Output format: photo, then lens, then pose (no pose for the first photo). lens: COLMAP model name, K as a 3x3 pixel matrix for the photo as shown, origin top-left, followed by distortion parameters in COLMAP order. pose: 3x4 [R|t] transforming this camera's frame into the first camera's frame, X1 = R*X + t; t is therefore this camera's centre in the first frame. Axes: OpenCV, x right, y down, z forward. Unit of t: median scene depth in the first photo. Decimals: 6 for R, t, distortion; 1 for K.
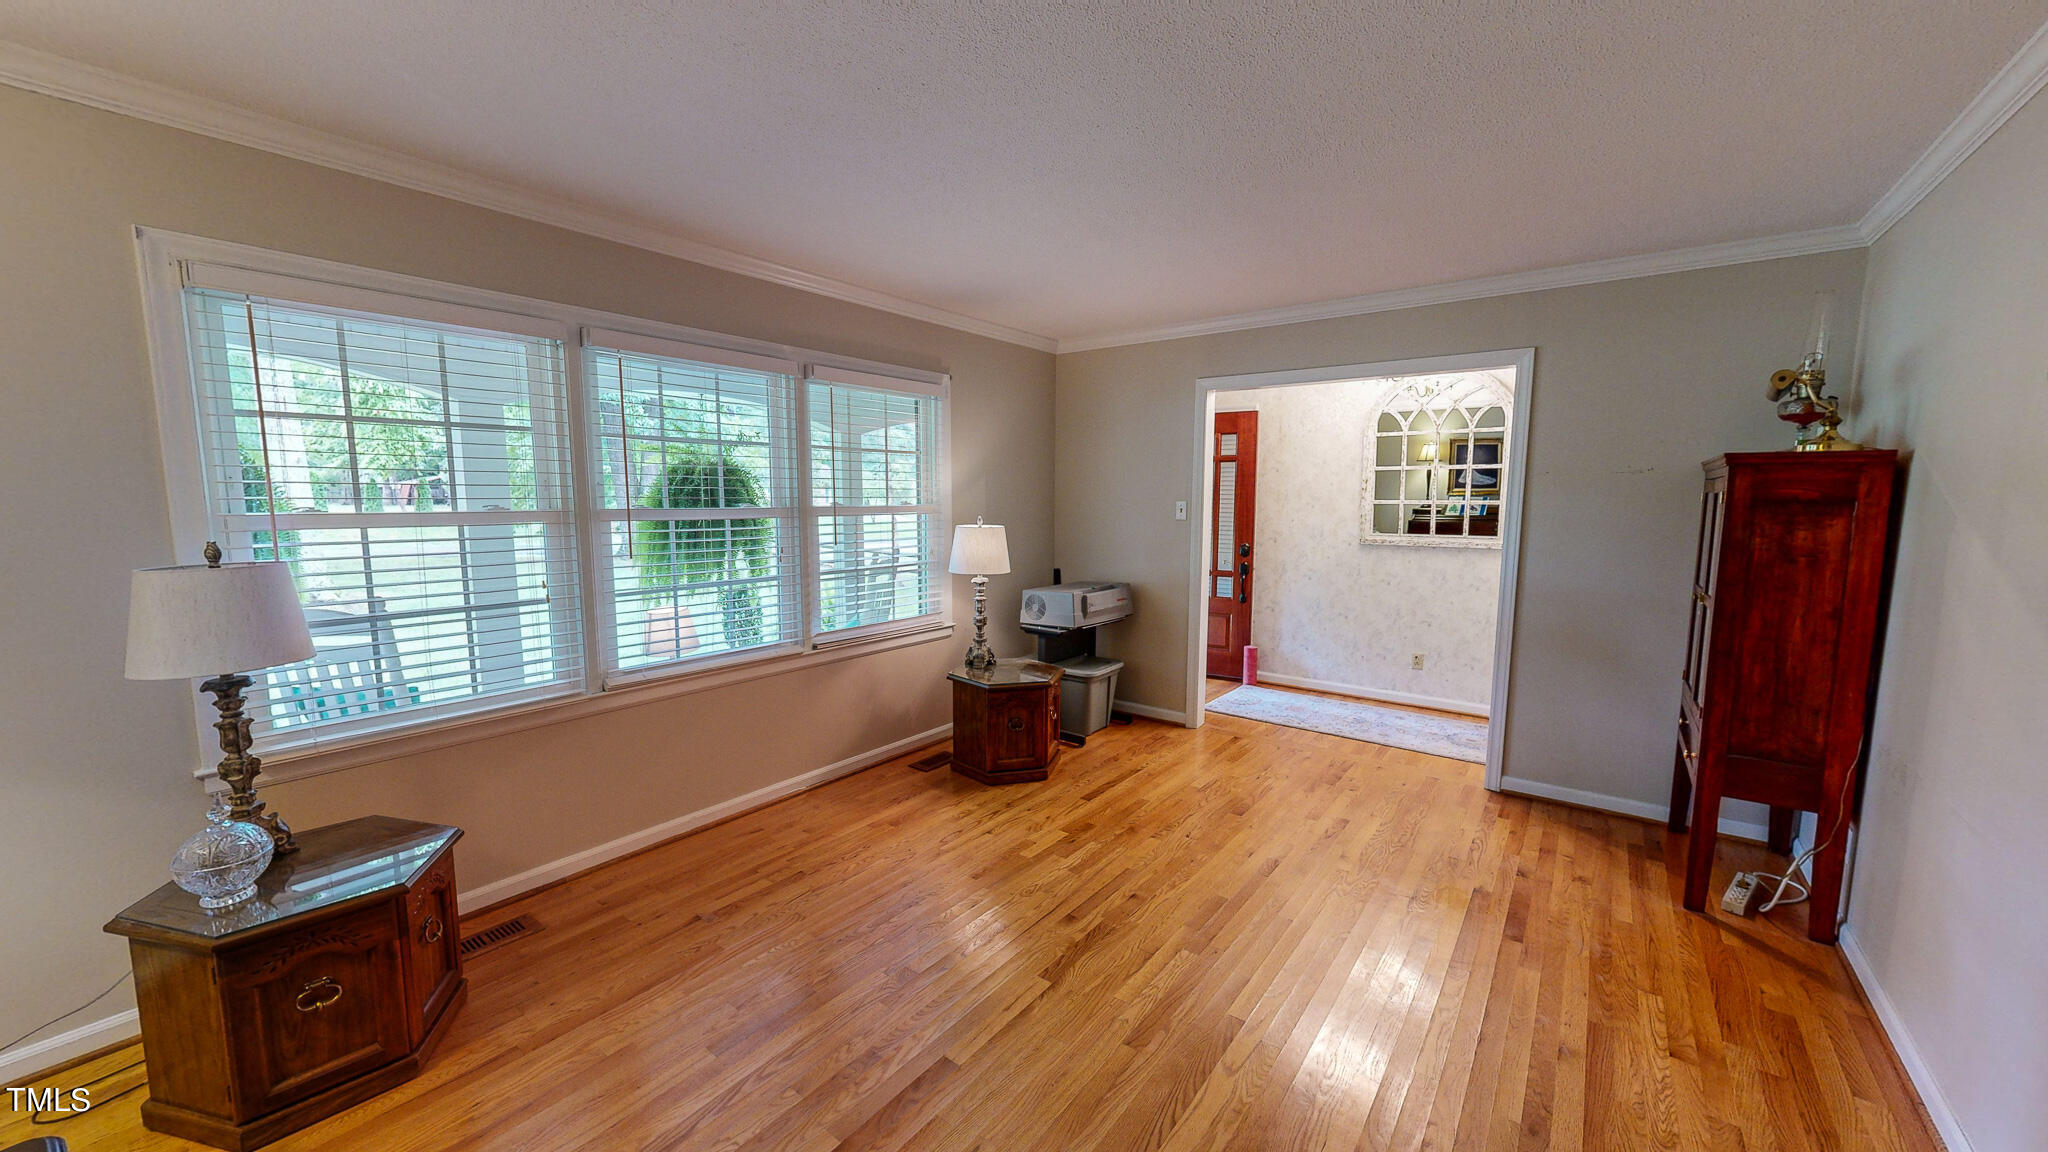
lens RADIAL K [[756.6, 0, 1008.5], [0, 756.6, 569.8], [0, 0, 1]] dist [0.002318, -0.000155]
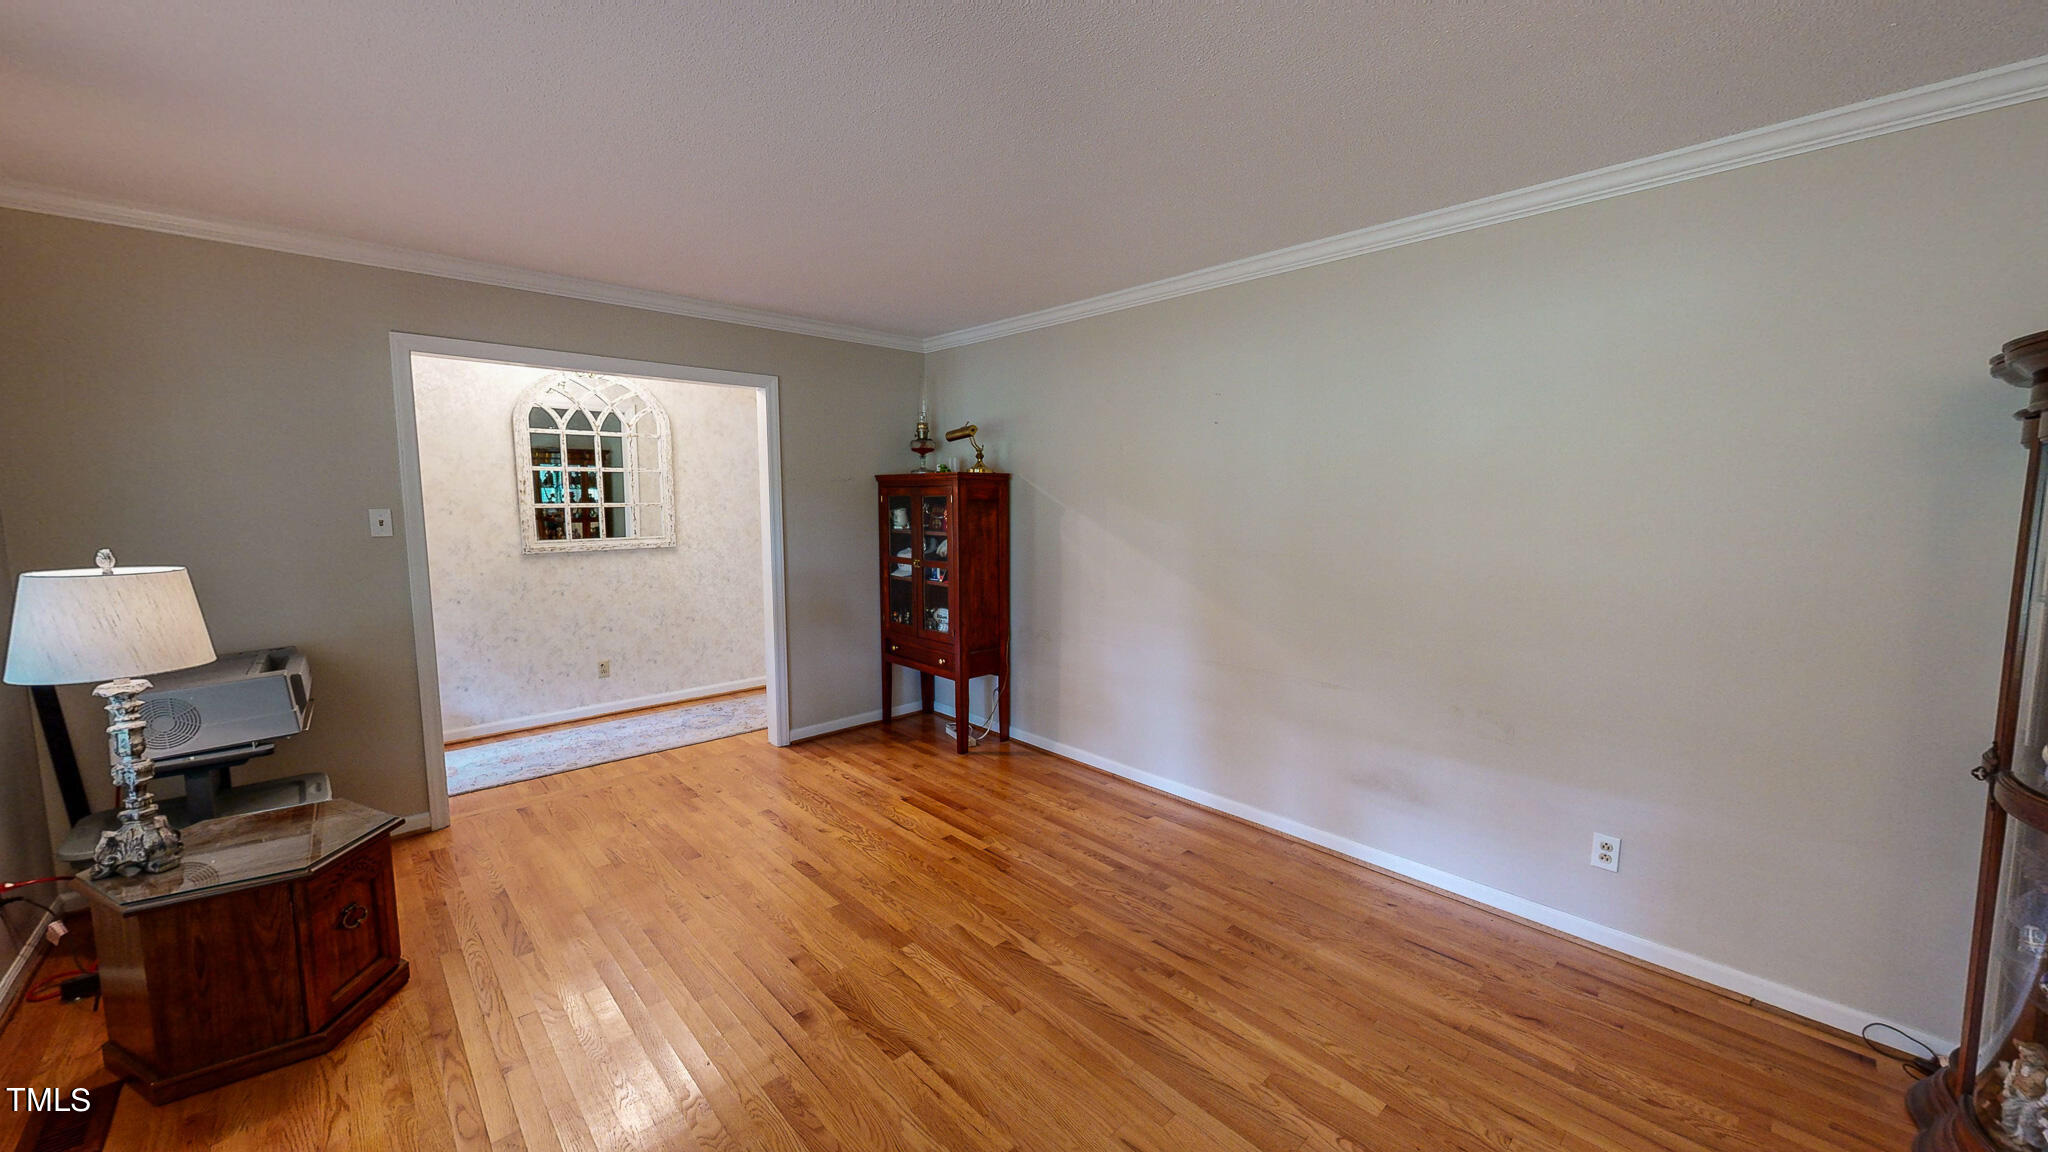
lens RADIAL K [[756.6, 0, 1036.3], [0, 756.6, 572.8], [0, 0, 1]] dist [0.002318, -0.000155]
pose [[0.141511, -0.105348, 0.984315, -0.404236], [0.100711, 0.990694, 0.091552, -0.042795], [-0.984800, 0.086176, 0.150804, 0.366183]]
